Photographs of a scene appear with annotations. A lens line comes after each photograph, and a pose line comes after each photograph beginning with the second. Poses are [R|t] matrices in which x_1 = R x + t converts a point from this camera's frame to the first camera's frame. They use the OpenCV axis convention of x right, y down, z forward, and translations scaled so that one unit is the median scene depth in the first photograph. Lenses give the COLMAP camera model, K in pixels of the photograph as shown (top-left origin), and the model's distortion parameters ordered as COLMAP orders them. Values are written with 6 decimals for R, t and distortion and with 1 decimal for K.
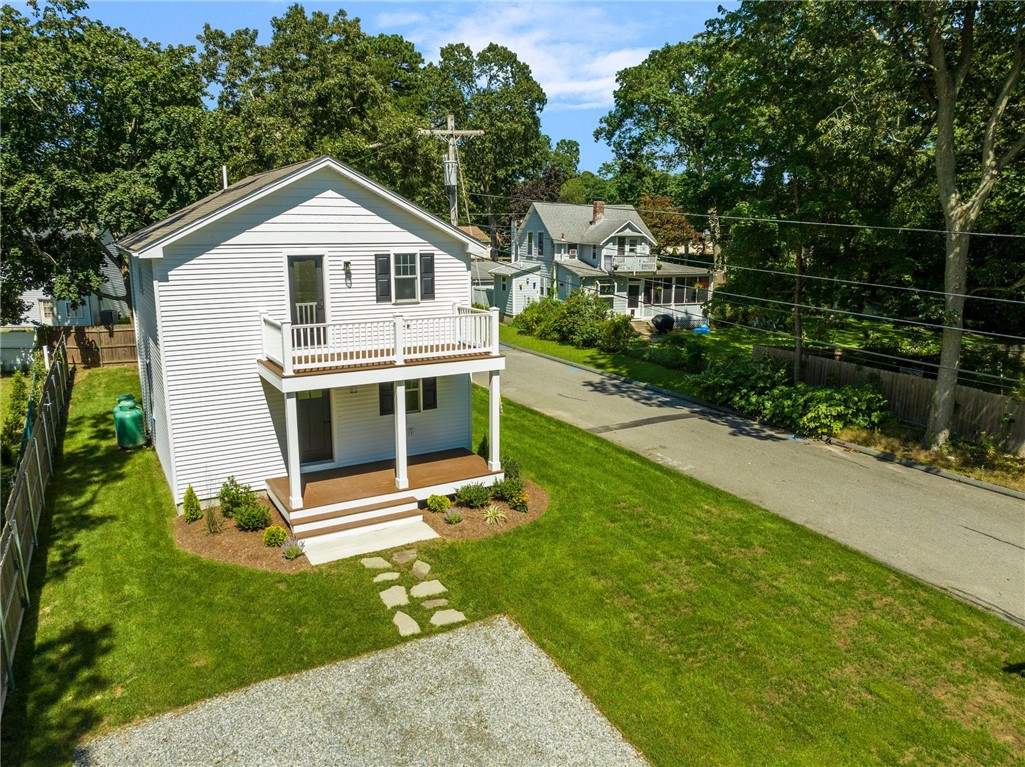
lens RADIAL K [[732.8, 0, 516.7], [0, 732.8, 384.6], [0, 0, 1]] dist [-0.039419, 0.007409]
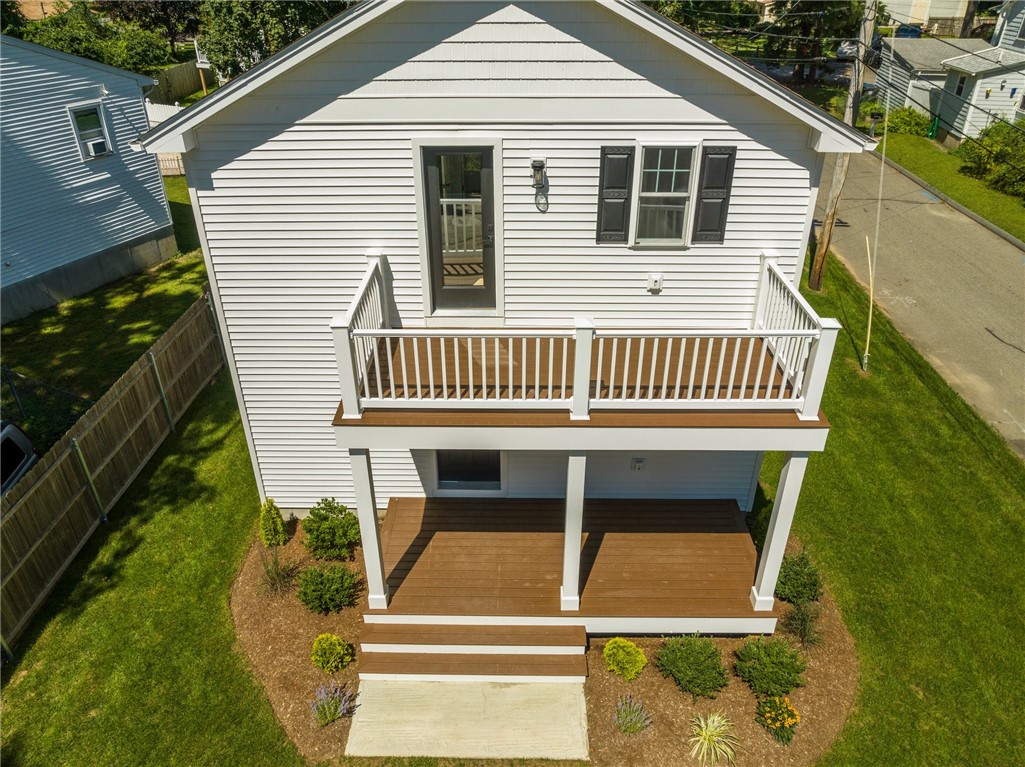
lens RADIAL K [[732.8, 0, 516.7], [0, 732.8, 384.6], [0, 0, 1]] dist [-0.039419, 0.007409]
pose [[0.852553, 0.259898, -0.453439, 0.015062], [-0.102020, 0.933658, 0.343328, -0.188987], [0.512587, -0.246445, 0.822508, 0.535591]]
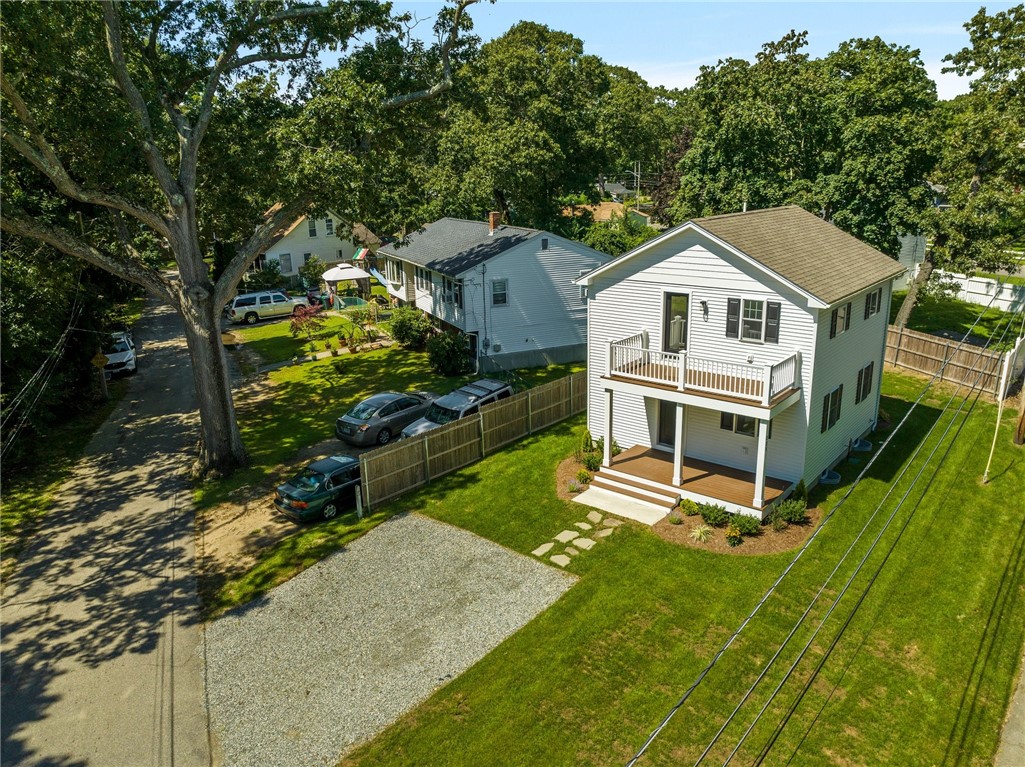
lens RADIAL K [[740.8, 0, 512.5], [0, 740.8, 383.5], [0, 0, 1]] dist [-0.026461, -0.001510]
pose [[0.330531, 0.251444, -0.909684, 0.823388], [-0.175751, 0.963397, 0.202432, -0.223898], [0.927287, 0.092968, 0.362624, 0.239086]]
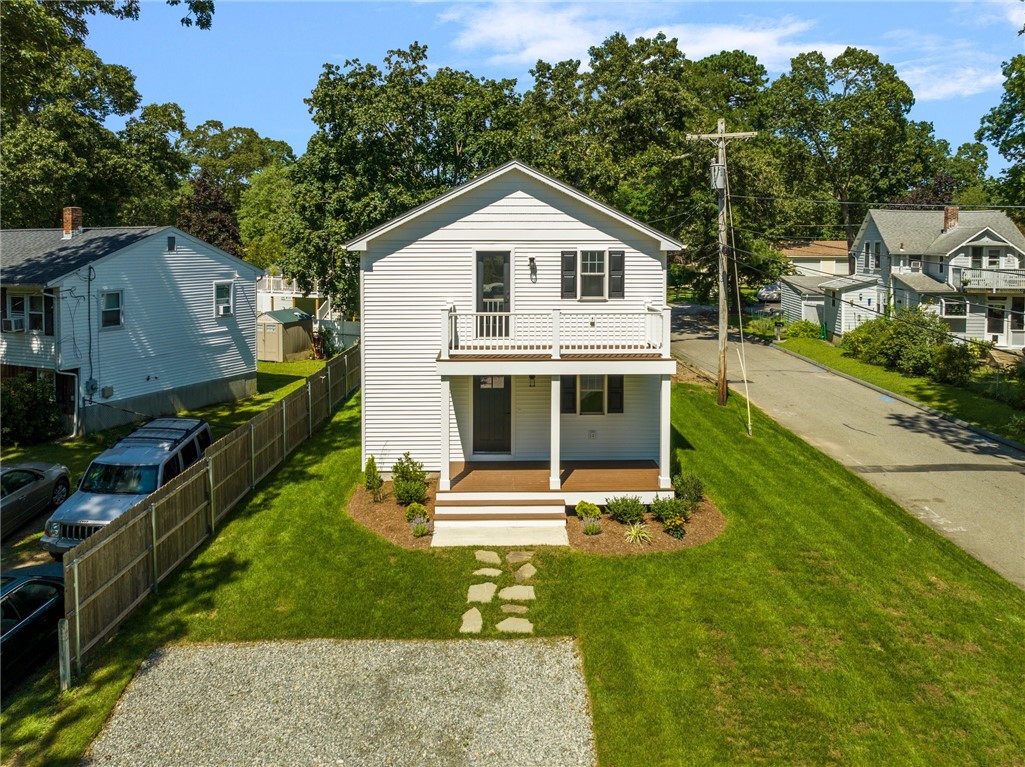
lens RADIAL K [[755.6, 0, 516.6], [0, 755.6, 269.0], [0, 0, 1]] dist [-0.032483, 0.003106]
pose [[0.871104, 0.010384, -0.490989, 0.265658], [-0.099097, 0.982927, -0.155030, 0.015115], [0.480997, 0.183703, 0.857261, 0.072011]]
